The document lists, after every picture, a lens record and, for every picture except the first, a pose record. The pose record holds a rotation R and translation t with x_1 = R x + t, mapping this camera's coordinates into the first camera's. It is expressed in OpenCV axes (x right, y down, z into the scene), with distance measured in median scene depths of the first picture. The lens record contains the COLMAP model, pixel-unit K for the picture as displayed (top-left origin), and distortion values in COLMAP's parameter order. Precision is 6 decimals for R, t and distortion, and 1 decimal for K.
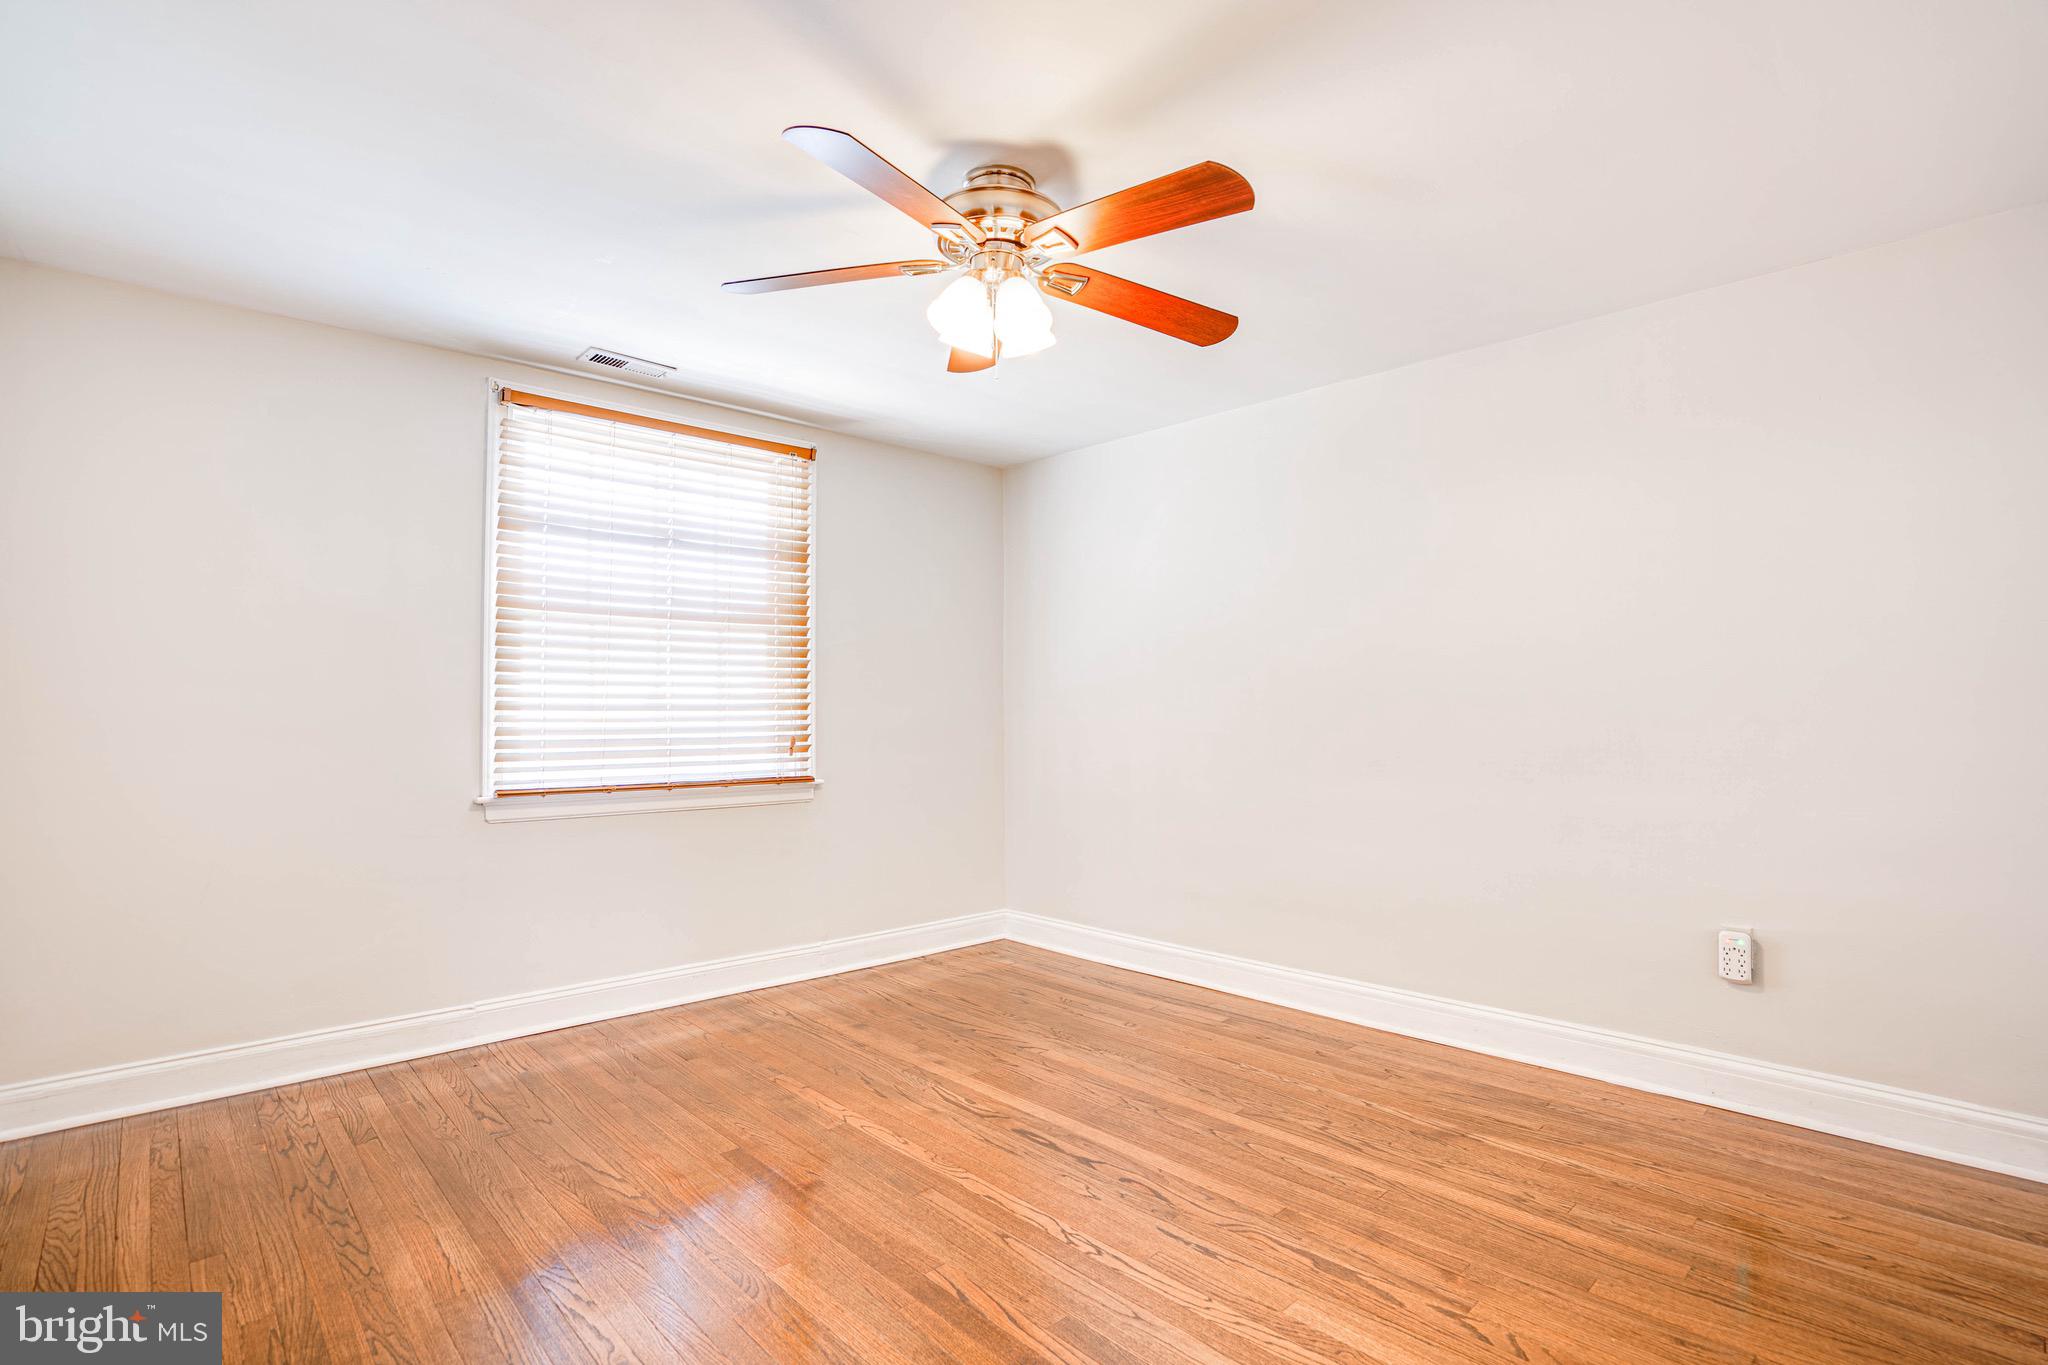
lens RADIAL K [[974.8, 0, 1035.7], [0, 974.8, 684.8], [0, 0, 1]] dist [-0.079290, 0.030230]
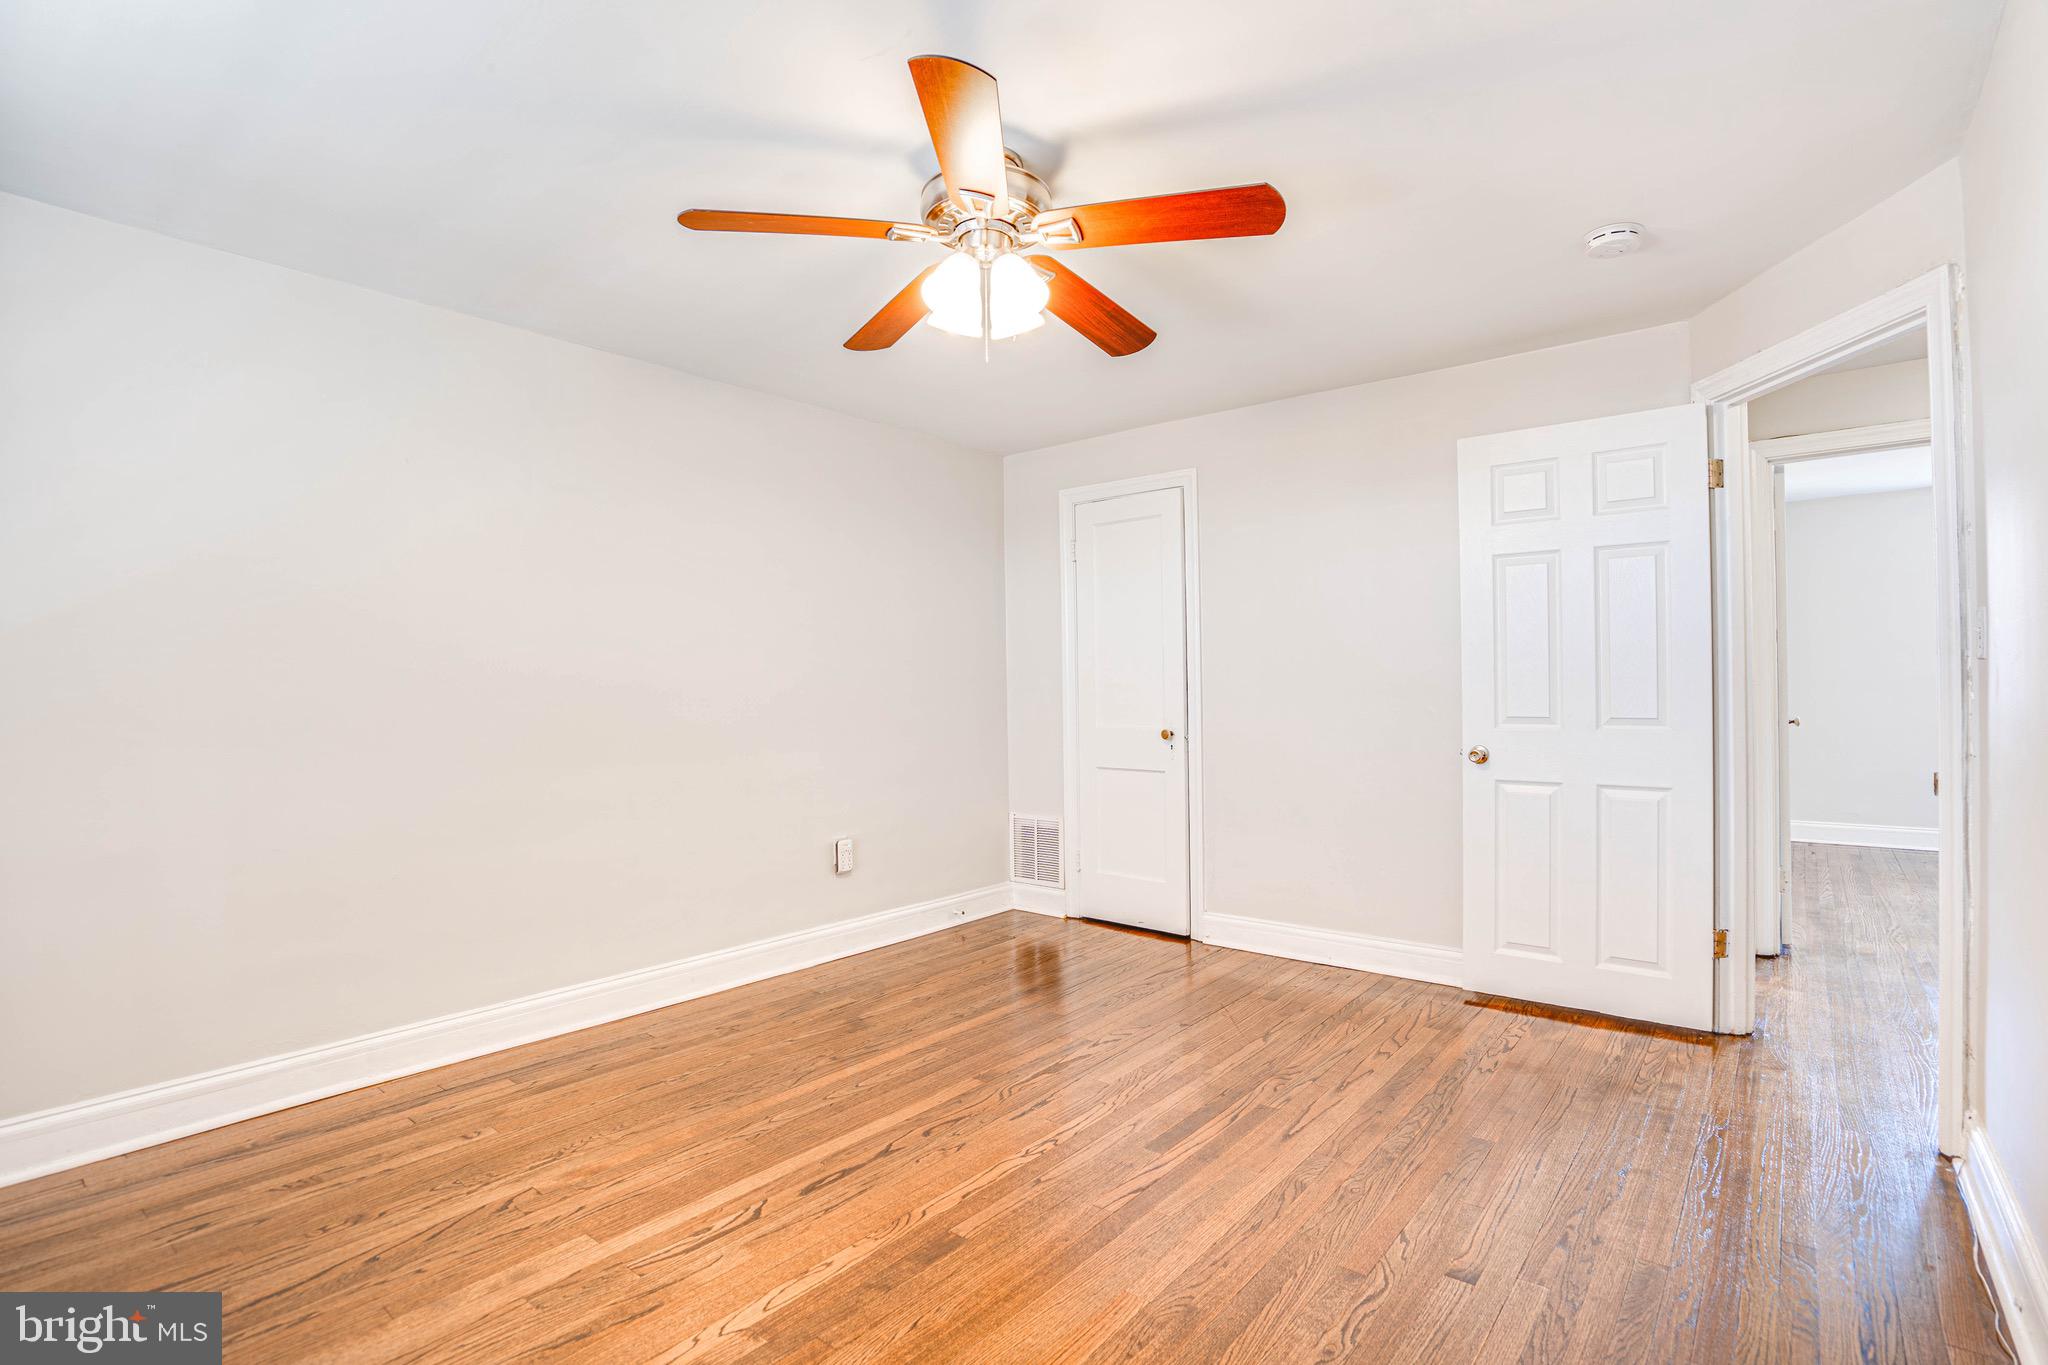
lens RADIAL K [[974.8, 0, 1035.7], [0, 974.8, 684.8], [0, 0, 1]] dist [-0.079290, 0.030230]
pose [[-0.128729, 0.010650, 0.991623, -0.776861], [-0.013643, 0.999829, -0.012509, 0.023889], [-0.991586, -0.015139, -0.128561, 0.807880]]
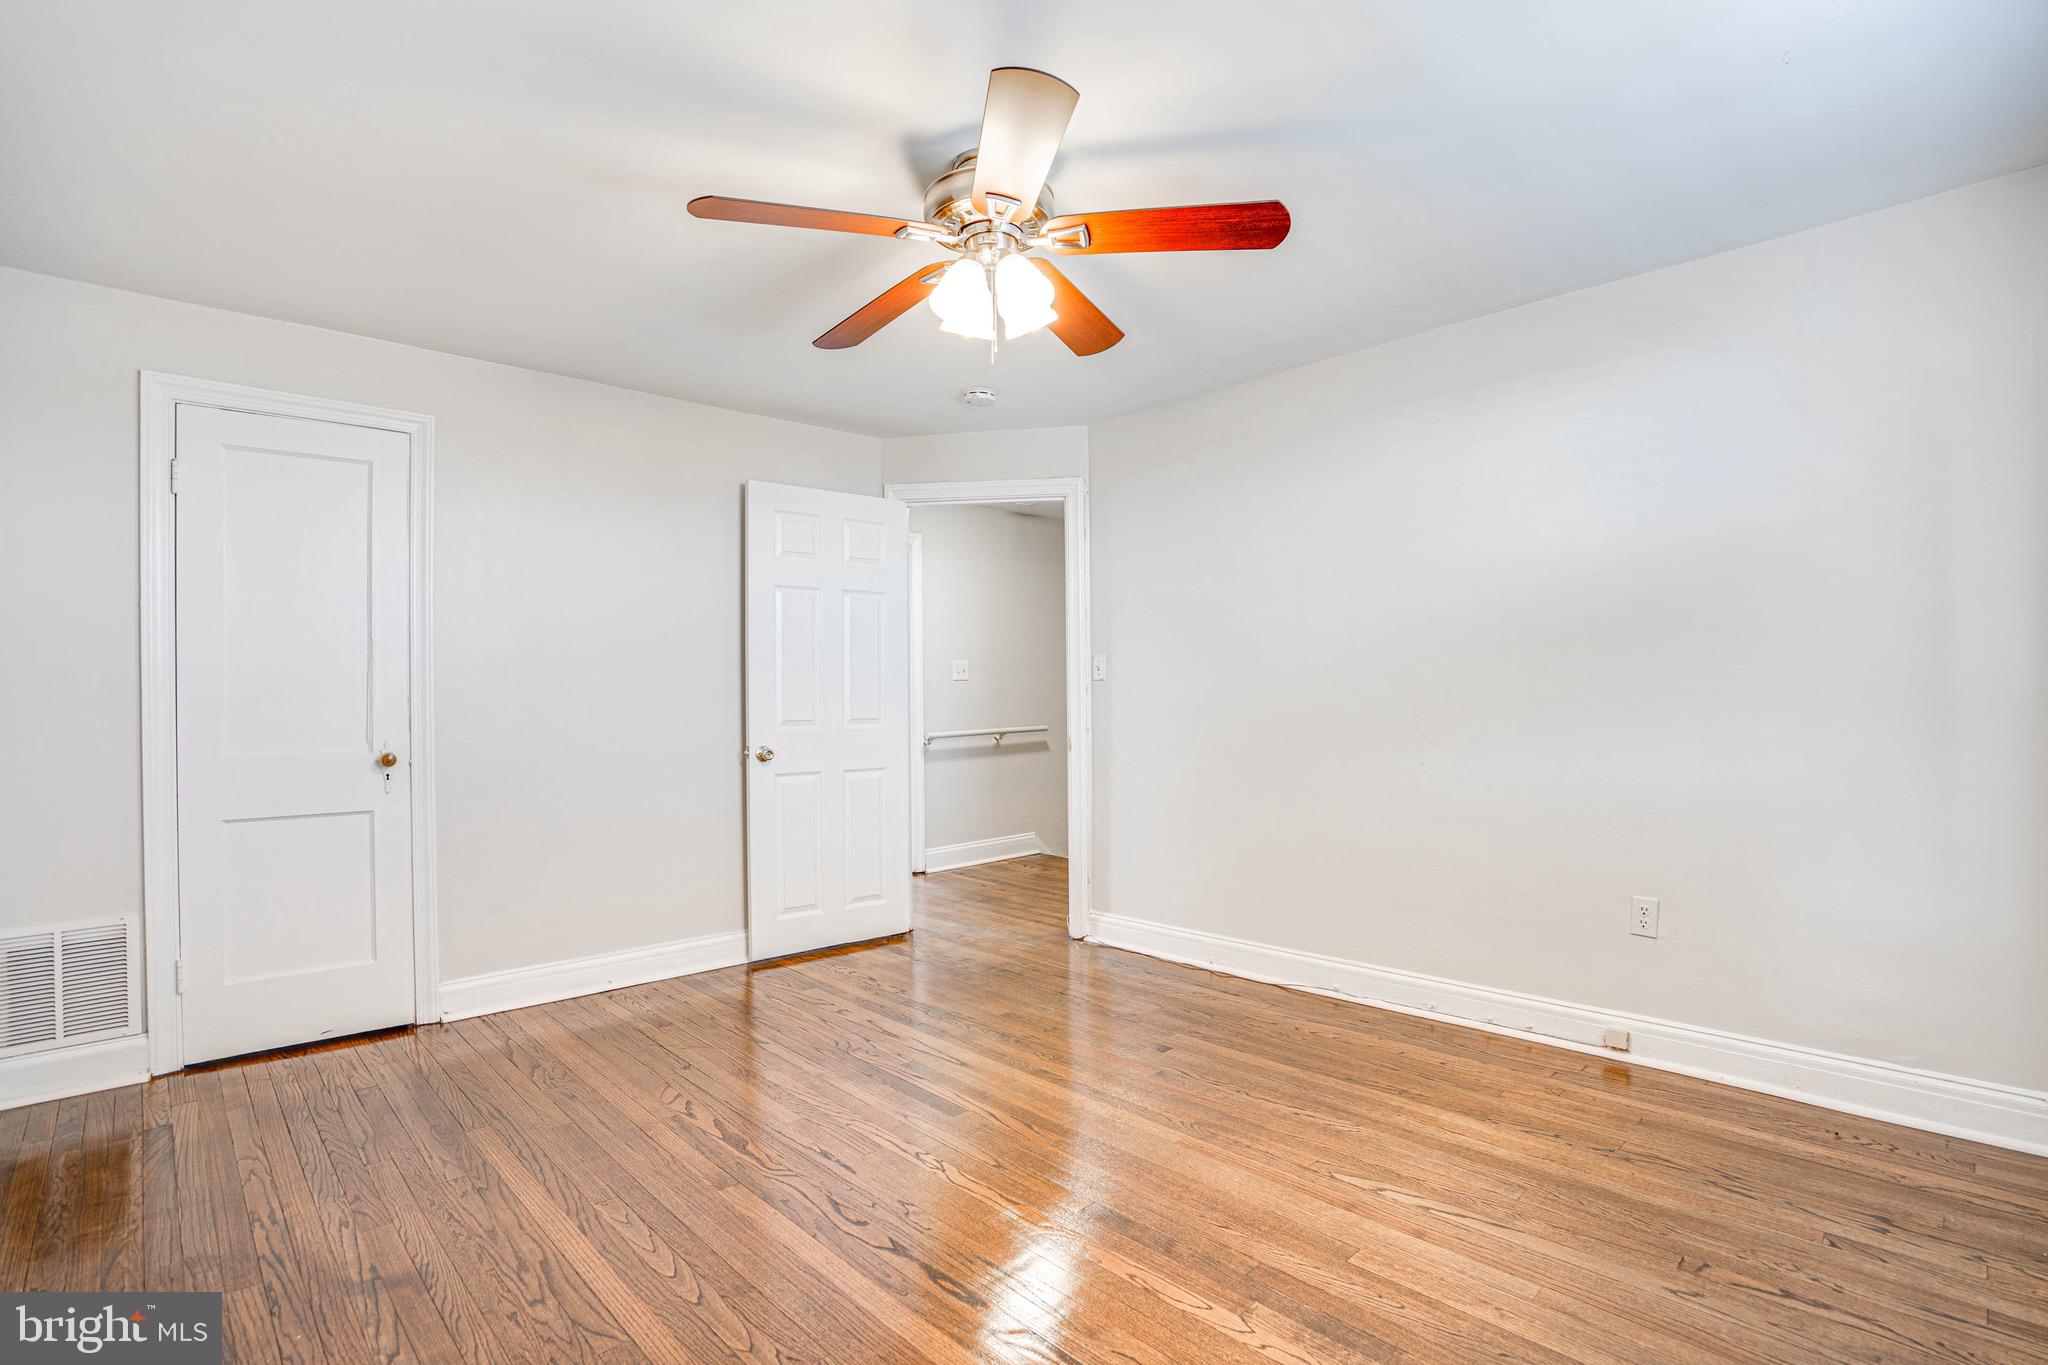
lens RADIAL K [[974.8, 0, 1035.7], [0, 974.8, 684.8], [0, 0, 1]] dist [-0.079290, 0.030230]
pose [[-0.999857, 0.015208, -0.007426, -0.054072], [0.015448, 0.999320, -0.033469, 0.040433], [0.006912, -0.033579, -0.999412, 1.498286]]
